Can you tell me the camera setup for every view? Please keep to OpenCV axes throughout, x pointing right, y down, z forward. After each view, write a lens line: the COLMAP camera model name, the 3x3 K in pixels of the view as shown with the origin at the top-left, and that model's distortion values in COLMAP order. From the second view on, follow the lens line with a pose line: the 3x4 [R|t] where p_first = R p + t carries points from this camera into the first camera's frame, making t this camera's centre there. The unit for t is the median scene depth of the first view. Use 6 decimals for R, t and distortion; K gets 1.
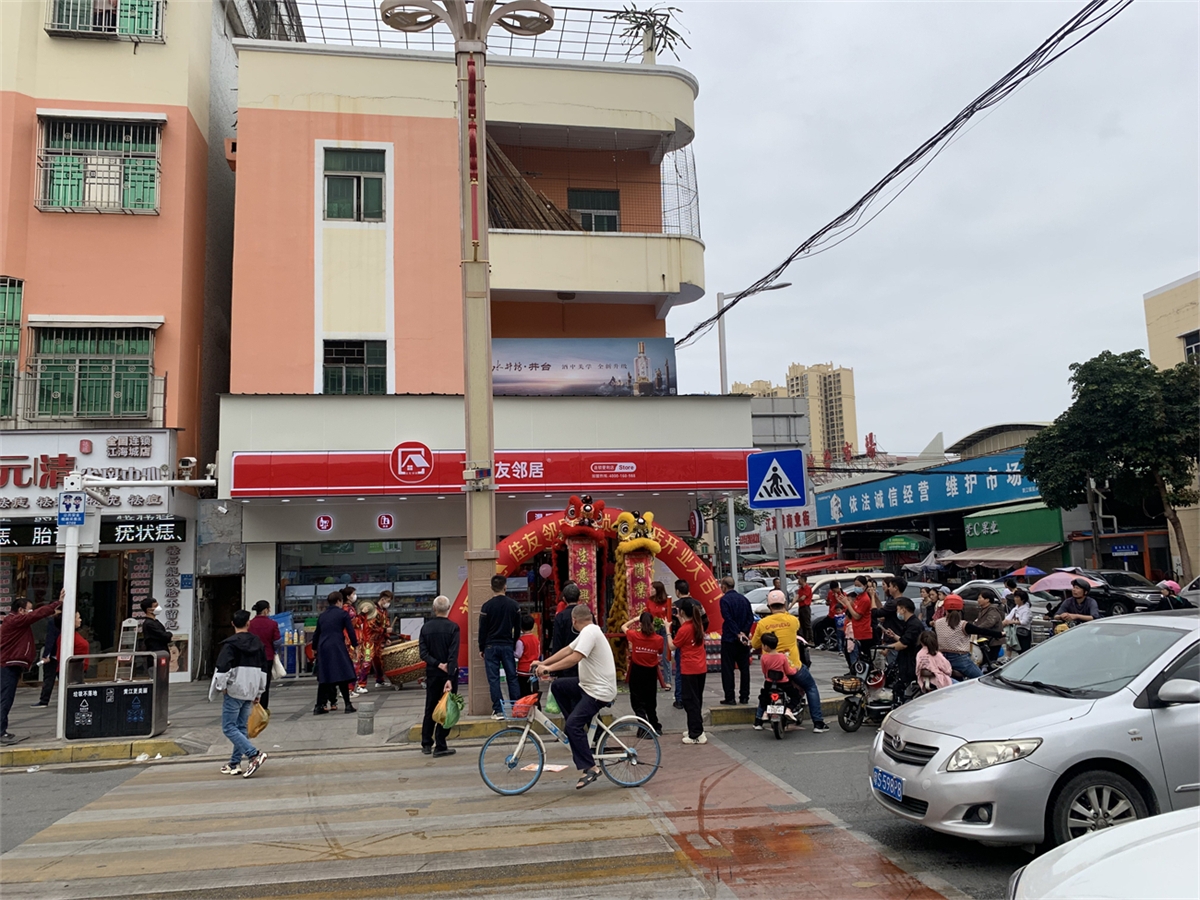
lens RADIAL K [[885.9, 0, 592.4], [0, 885.9, 443.4], [0, 0, 1]] dist [0.091441, -0.137746]
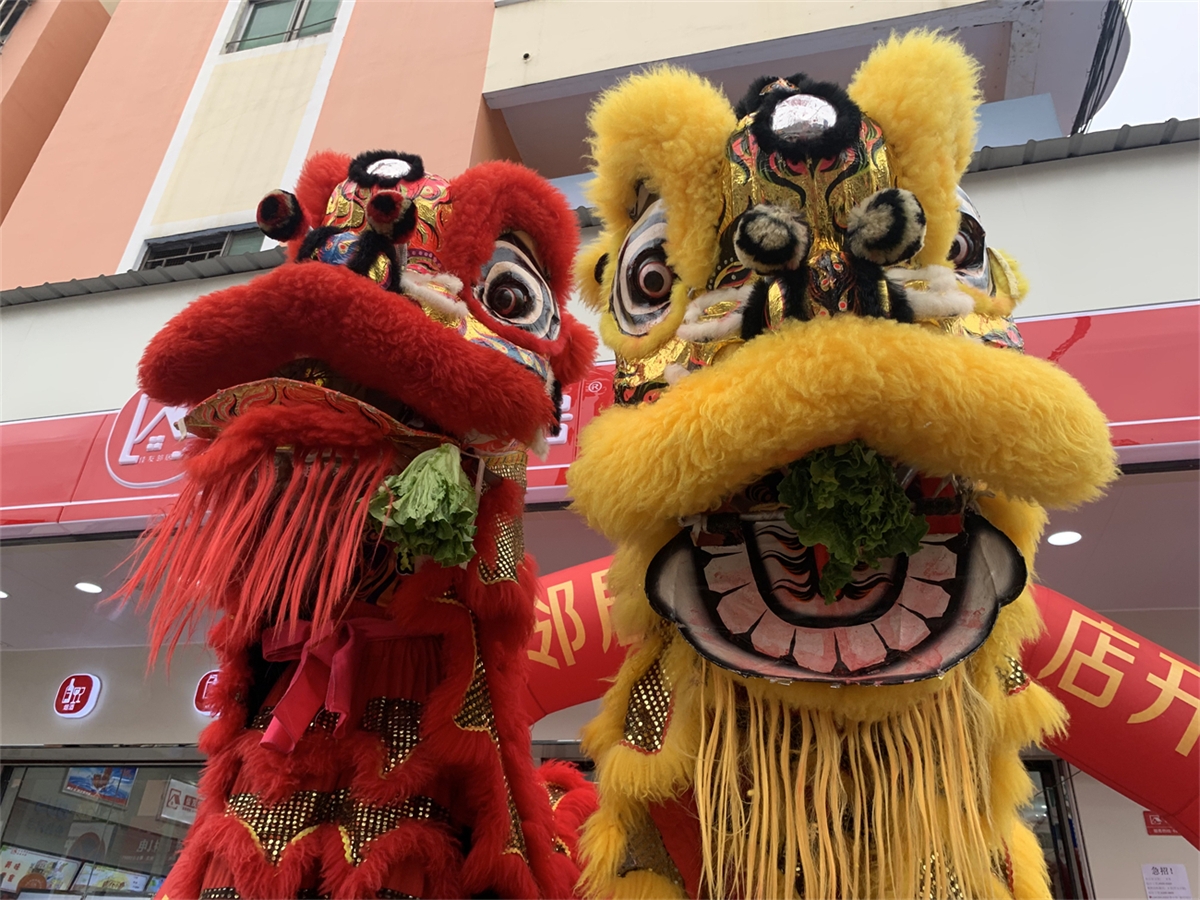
lens RADIAL K [[907.7, 0, 615.5], [0, 907.7, 448.4], [0, 0, 1]] dist [-0.000409, -0.000877]
pose [[0.924867, -0.125387, -0.359024, 0.052335], [-0.028031, 0.919036, -0.393175, 0.143610], [0.379255, 0.373699, 0.846472, 0.771276]]
